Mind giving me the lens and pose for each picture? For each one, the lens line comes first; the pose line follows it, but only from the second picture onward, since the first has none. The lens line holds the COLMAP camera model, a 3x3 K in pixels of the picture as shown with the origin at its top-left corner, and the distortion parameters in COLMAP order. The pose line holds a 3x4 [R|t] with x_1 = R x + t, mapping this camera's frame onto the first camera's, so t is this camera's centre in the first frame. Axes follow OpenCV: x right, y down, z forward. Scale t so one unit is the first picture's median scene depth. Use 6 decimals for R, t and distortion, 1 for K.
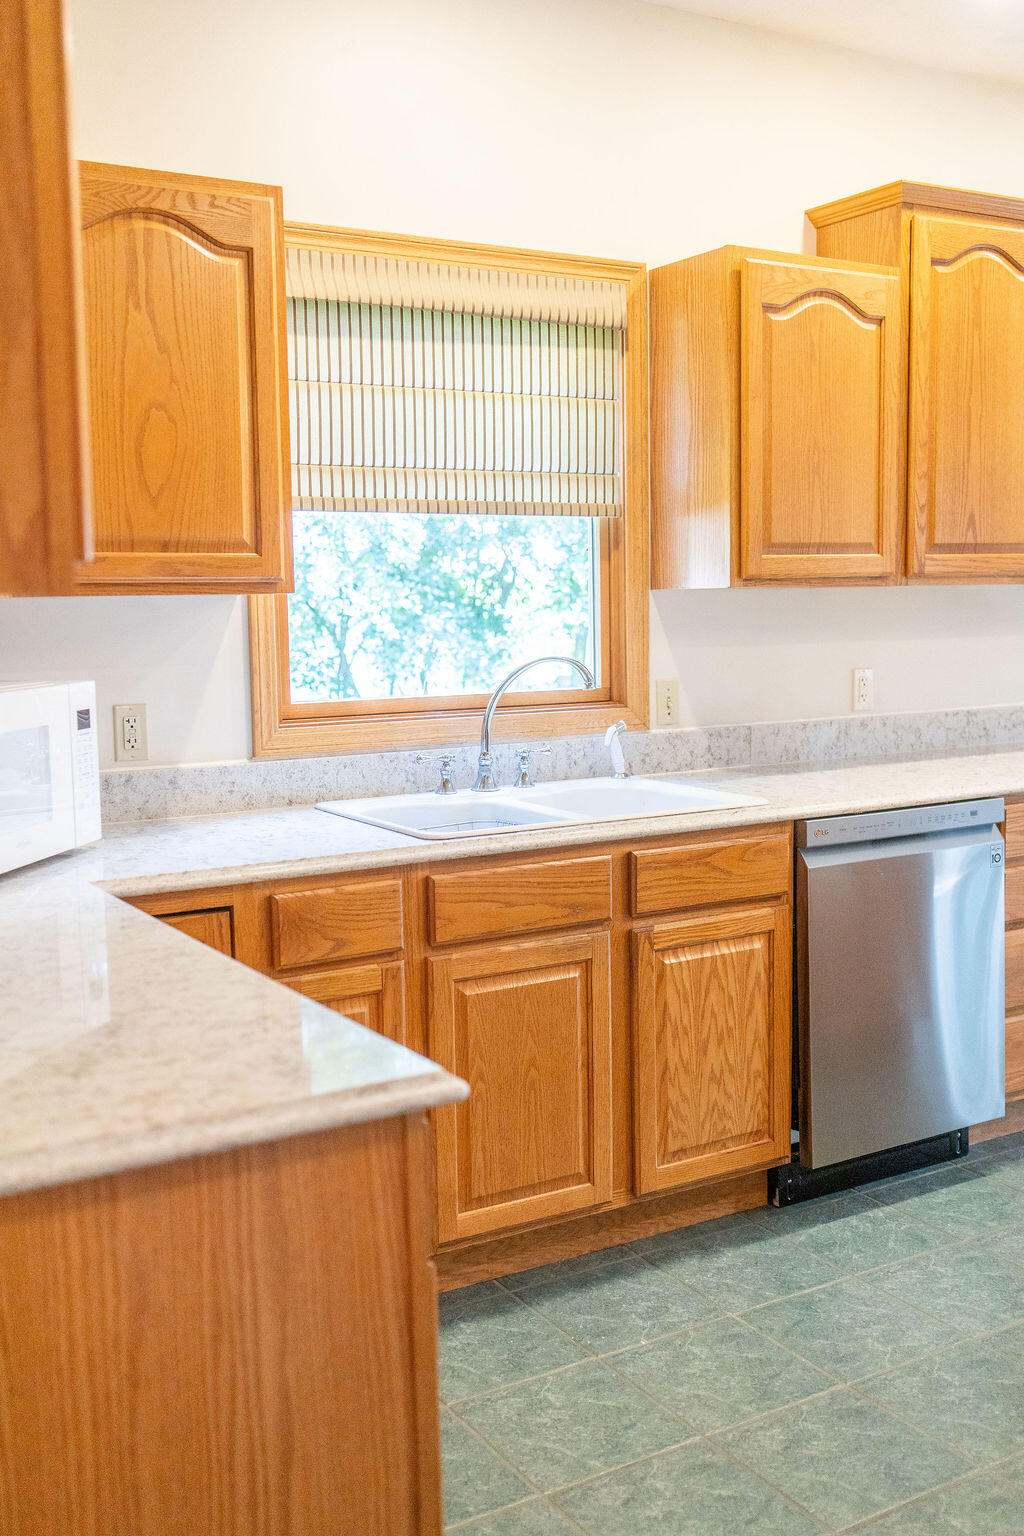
lens RADIAL K [[1558.8, 0, 512.0], [0, 1558.8, 768.0], [0, 0, 1]] dist [0.066163, 0.007937]
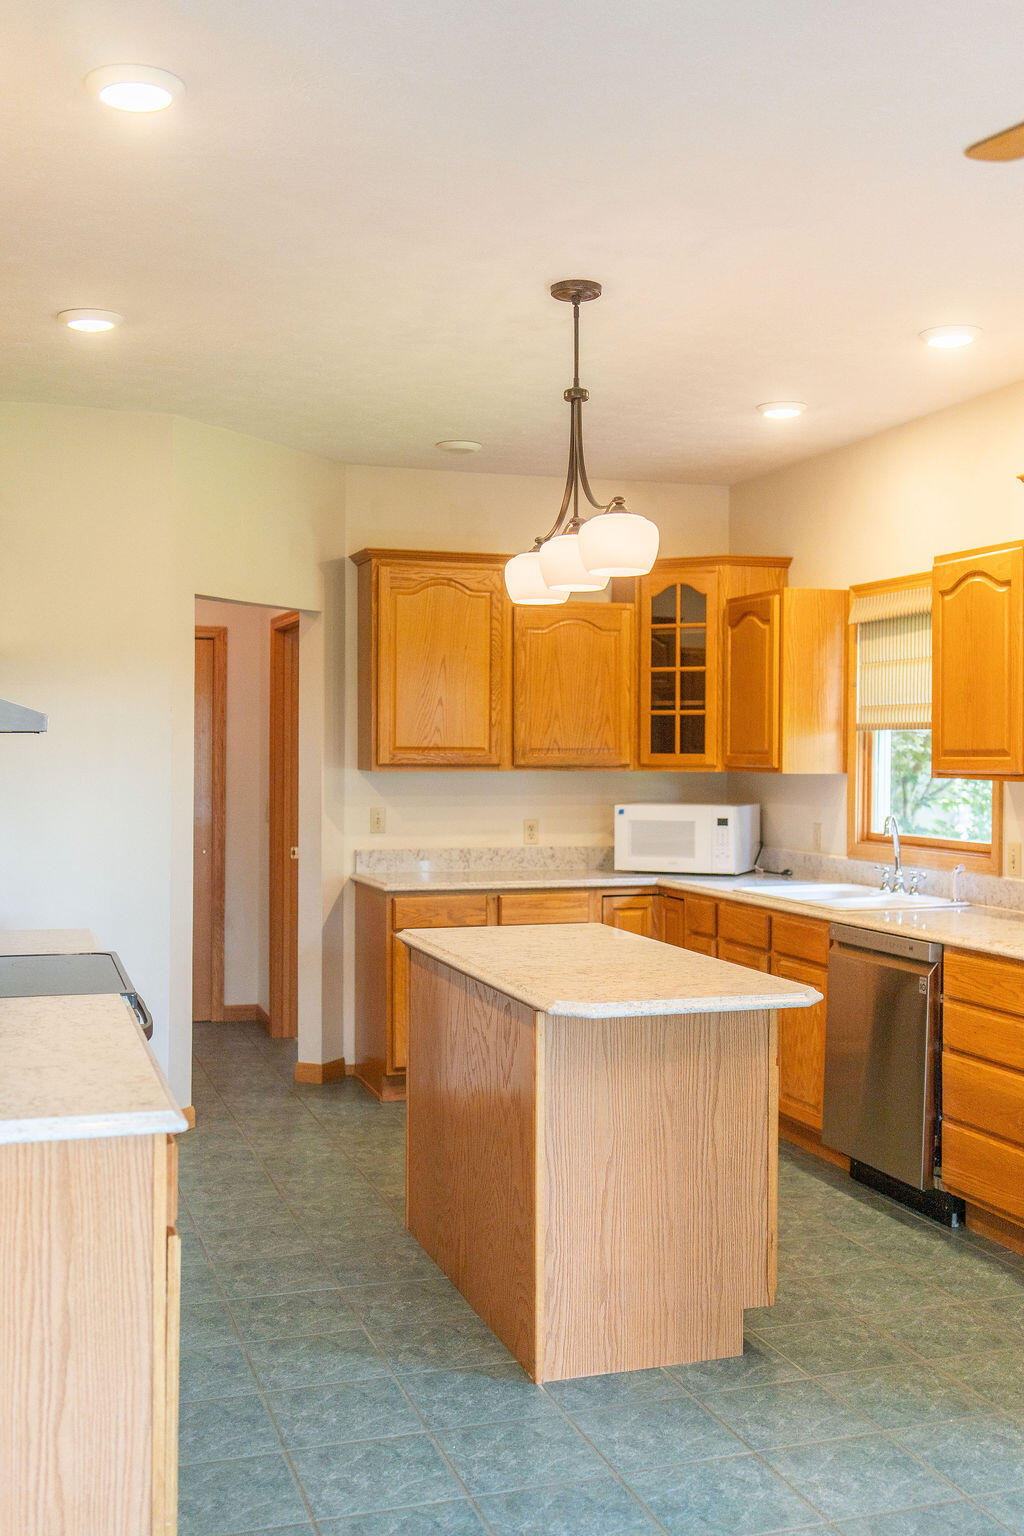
lens RADIAL K [[1579.4, 0, 512.0], [0, 1579.4, 768.0], [0, 0, 1]] dist [-0.125734, 0.098917]
pose [[-0.254335, 0.019491, -0.966920, 1.705490], [-0.112390, 0.992427, 0.049568, -0.155754], [0.960563, 0.121279, -0.250219, 1.001249]]
